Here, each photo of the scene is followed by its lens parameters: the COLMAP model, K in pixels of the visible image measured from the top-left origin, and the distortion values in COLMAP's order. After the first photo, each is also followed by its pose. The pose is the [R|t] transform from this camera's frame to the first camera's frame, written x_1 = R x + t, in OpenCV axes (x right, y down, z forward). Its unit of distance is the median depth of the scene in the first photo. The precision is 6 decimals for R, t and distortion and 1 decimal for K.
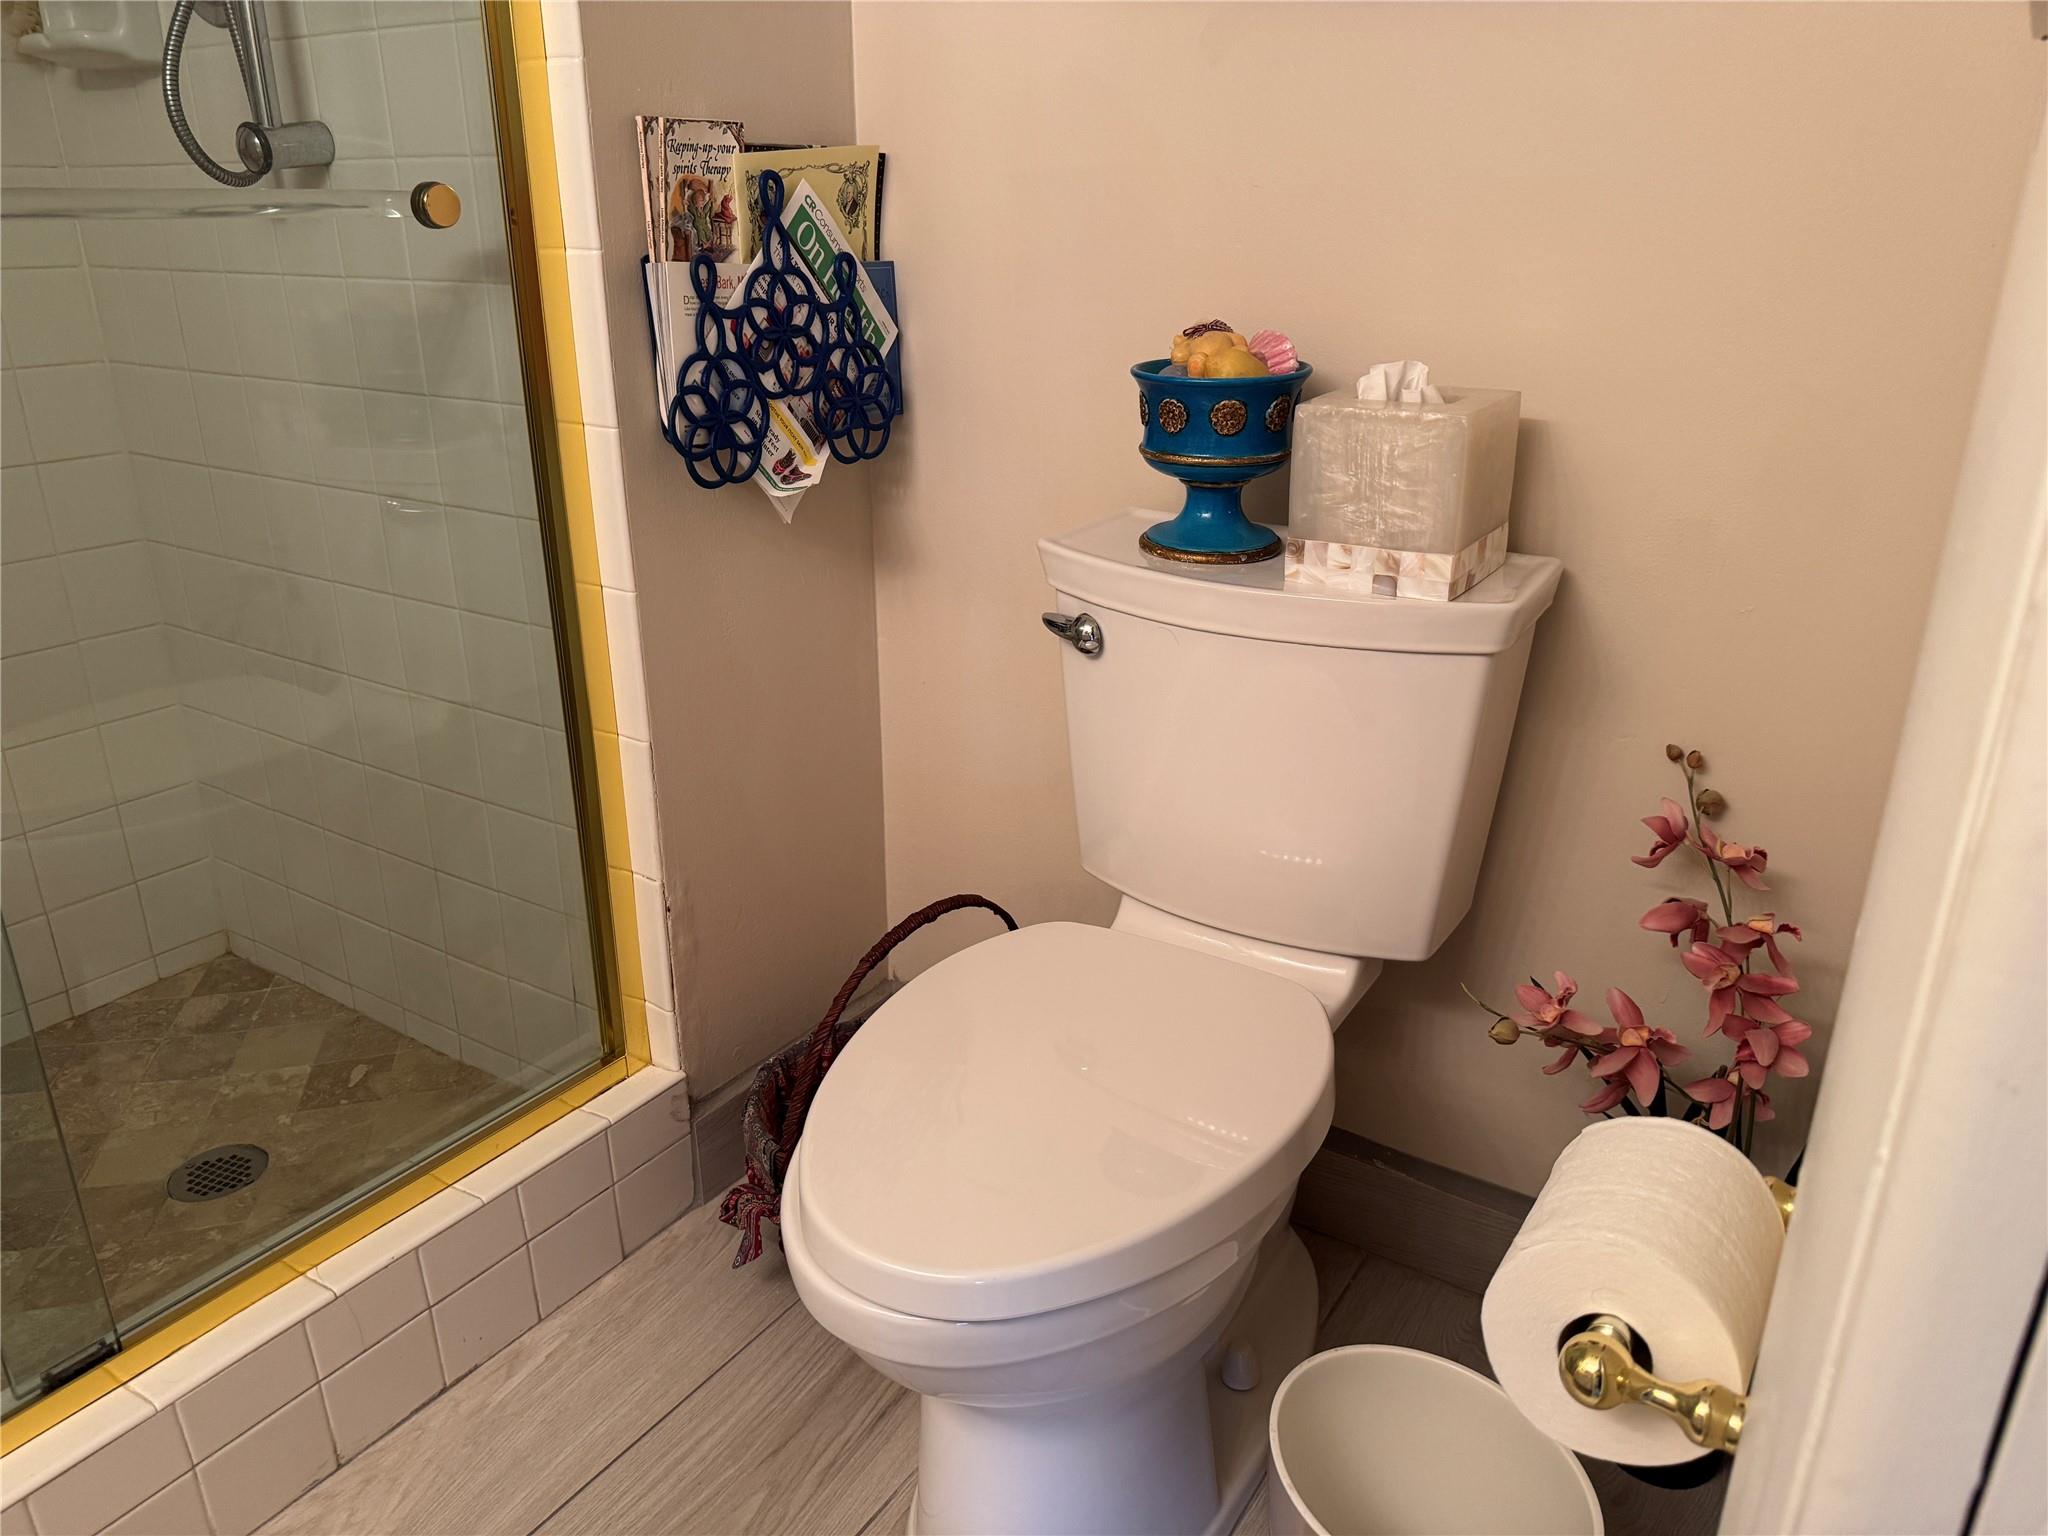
lens RADIAL K [[1463.0, 0, 1024.0], [0, 1463.0, 768.0], [0, 0, 1]] dist [0.074708, -0.102417]
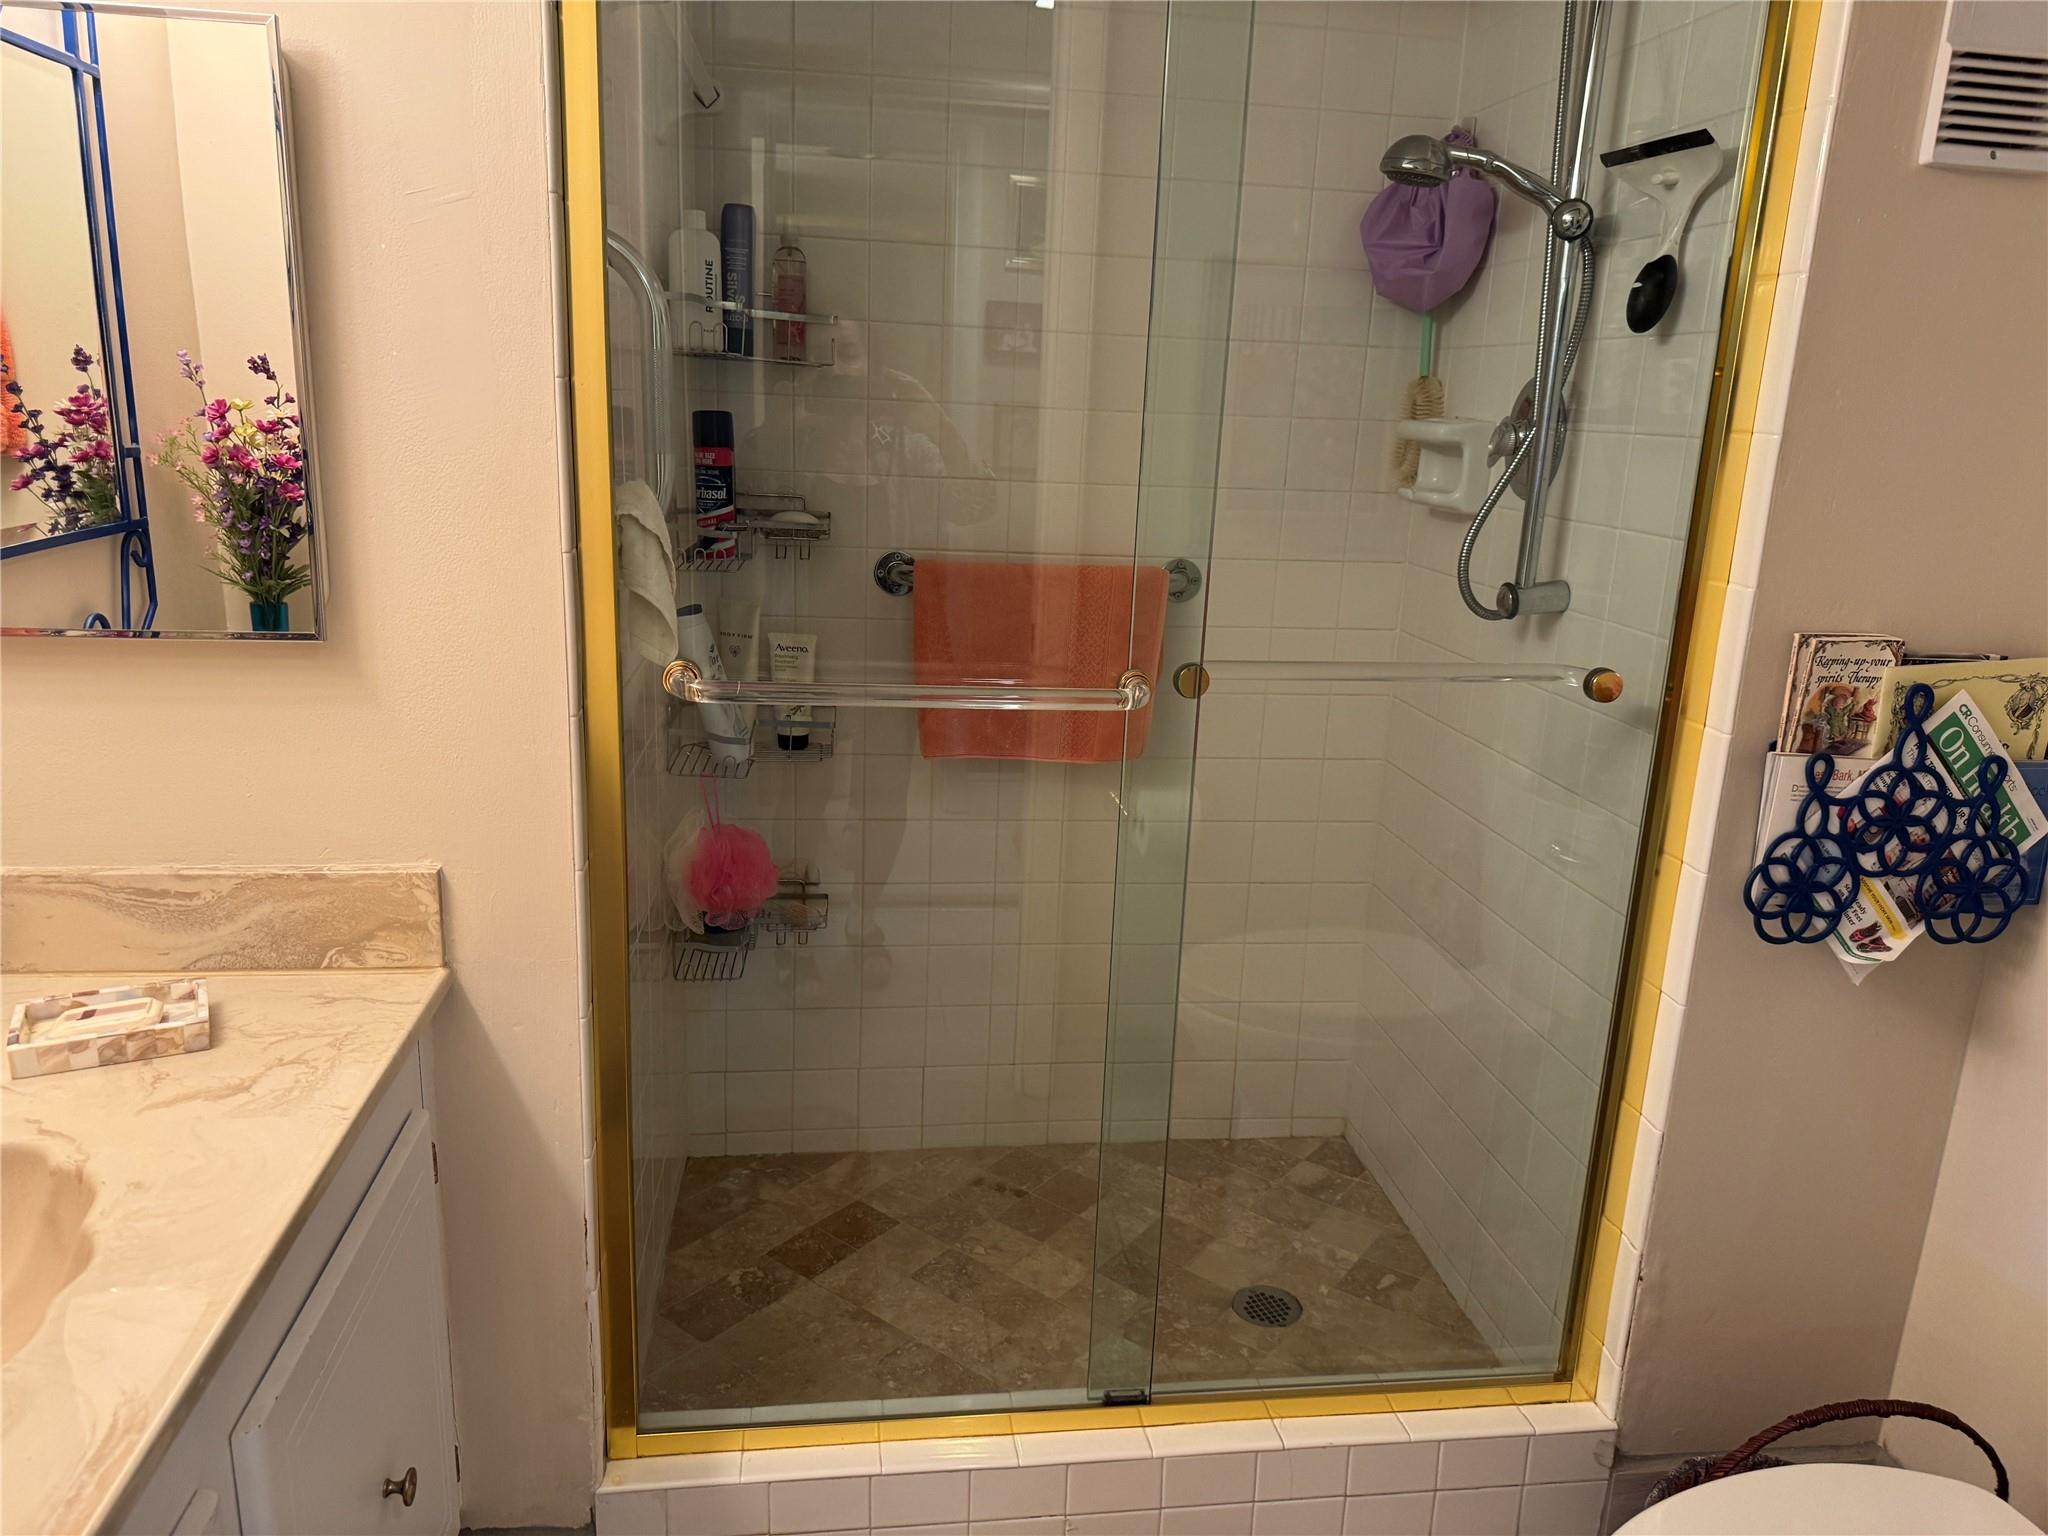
lens RADIAL K [[1463.0, 0, 1024.0], [0, 1463.0, 768.0], [0, 0, 1]] dist [0.074708, -0.102417]
pose [[0.663935, 0.211342, -0.717304, 0.179732], [-0.309770, 0.950789, -0.006588, -0.124634], [0.680612, 0.226573, 0.696729, -0.199293]]
